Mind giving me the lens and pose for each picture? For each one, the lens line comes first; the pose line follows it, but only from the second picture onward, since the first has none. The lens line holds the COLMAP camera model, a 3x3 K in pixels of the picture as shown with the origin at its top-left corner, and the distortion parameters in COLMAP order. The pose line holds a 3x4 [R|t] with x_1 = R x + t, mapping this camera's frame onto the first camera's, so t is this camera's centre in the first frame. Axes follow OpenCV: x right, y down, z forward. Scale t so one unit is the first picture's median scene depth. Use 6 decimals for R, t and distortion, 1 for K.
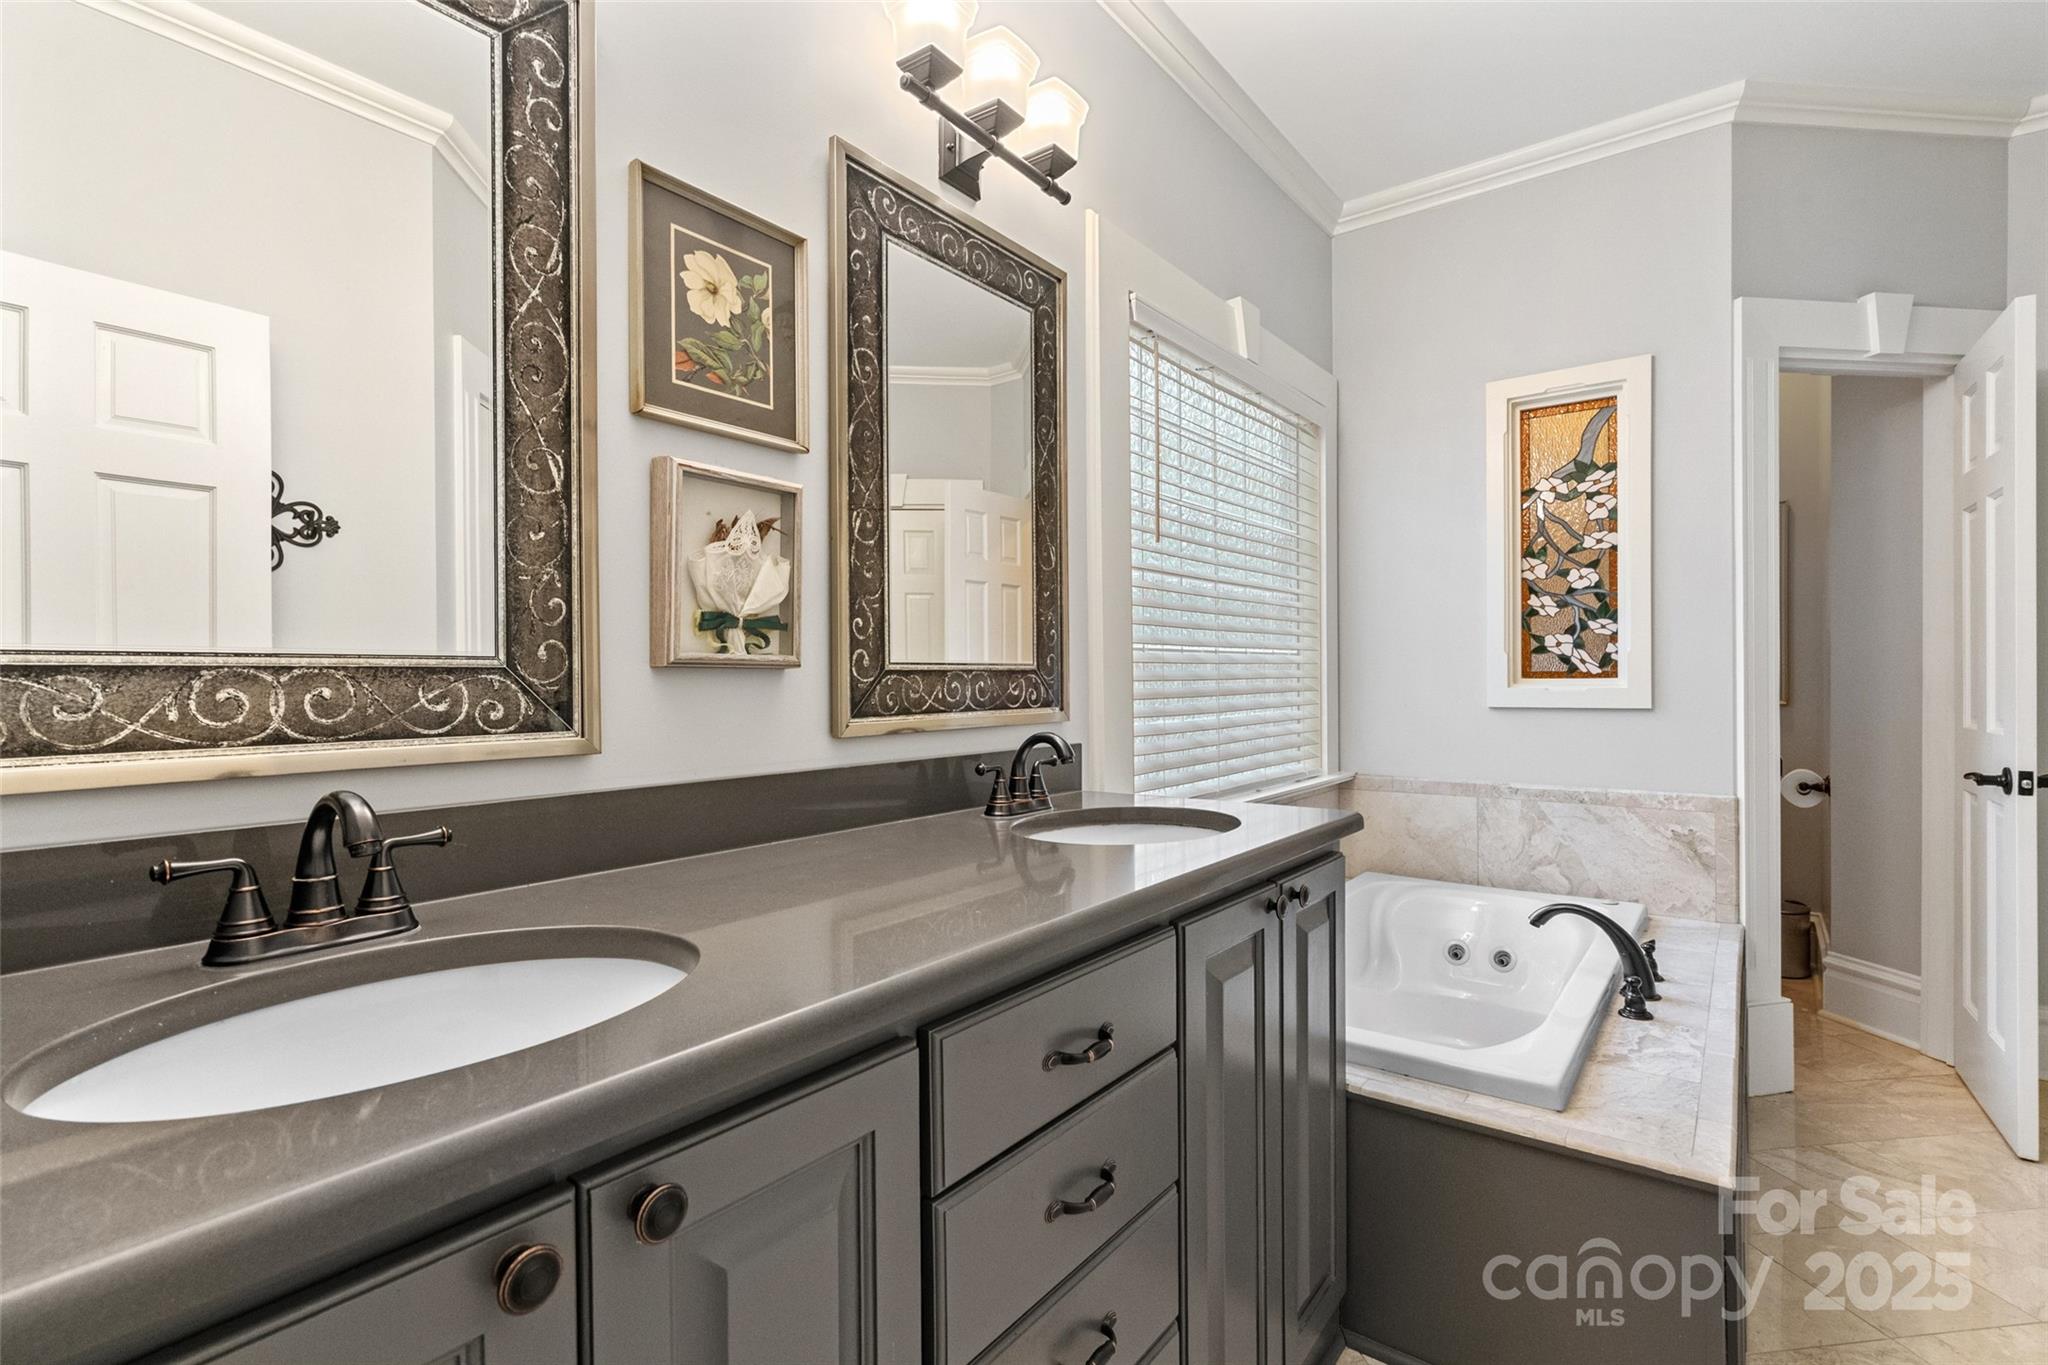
lens RADIAL K [[953.8, 0, 1024.0], [0, 953.8, 682.5], [0, 0, 1]] dist [-0.004178, -0.000701]
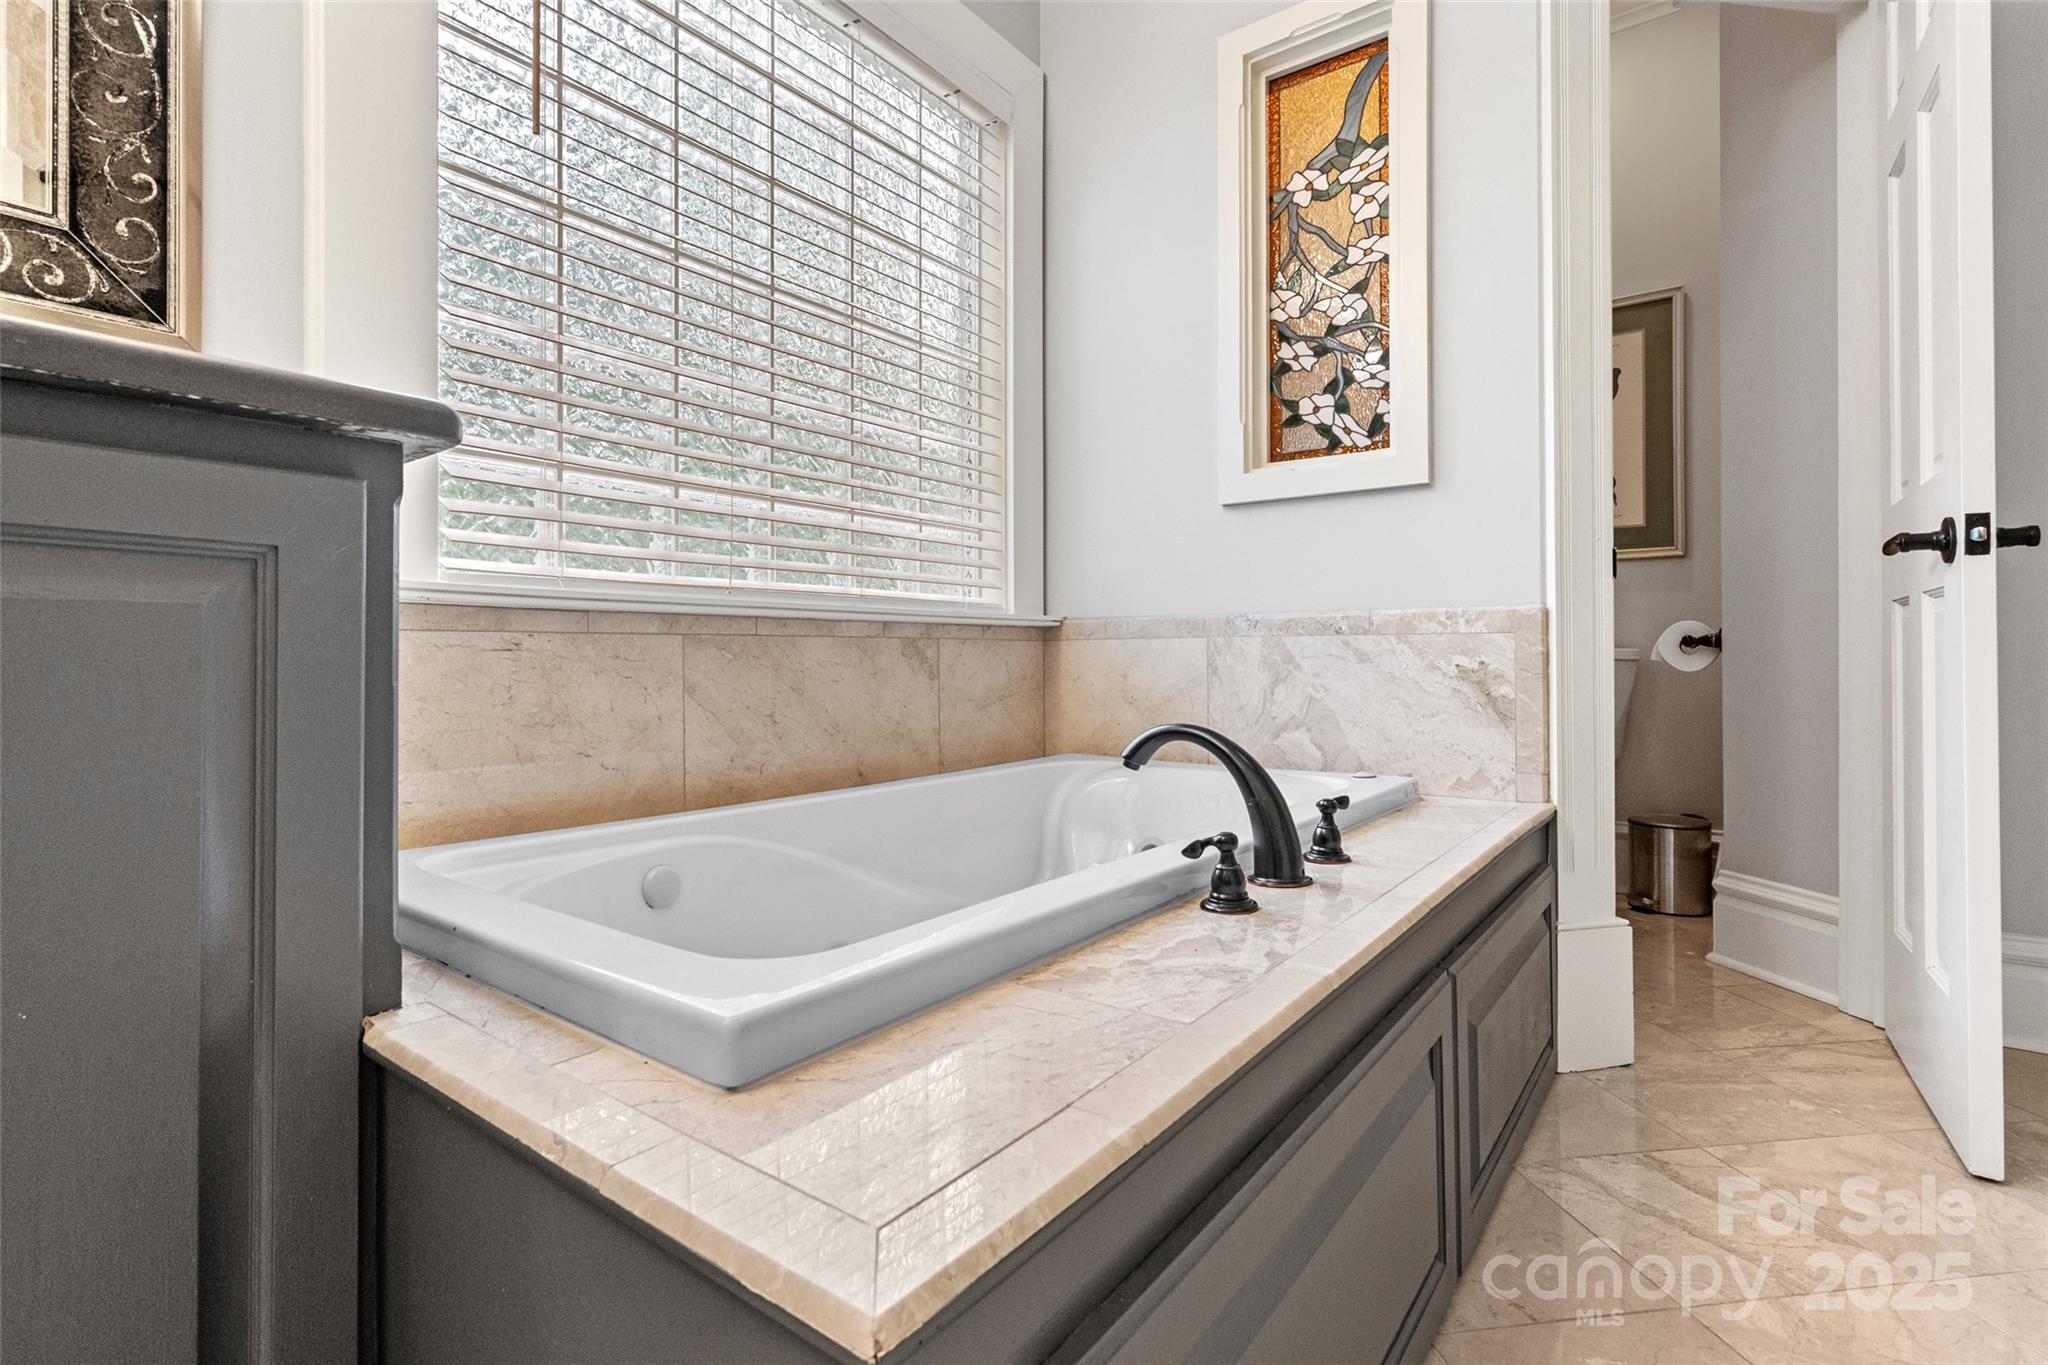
lens RADIAL K [[964.1, 0, 1026.8], [0, 964.1, 646.6], [0, 0, 1]] dist [-0.007935, 0.000562]
pose [[0.999843, 0.008060, 0.015749, 0.352128], [-0.007819, 0.999852, -0.015322, 0.146189], [-0.015871, 0.015196, 0.999759, 0.320715]]
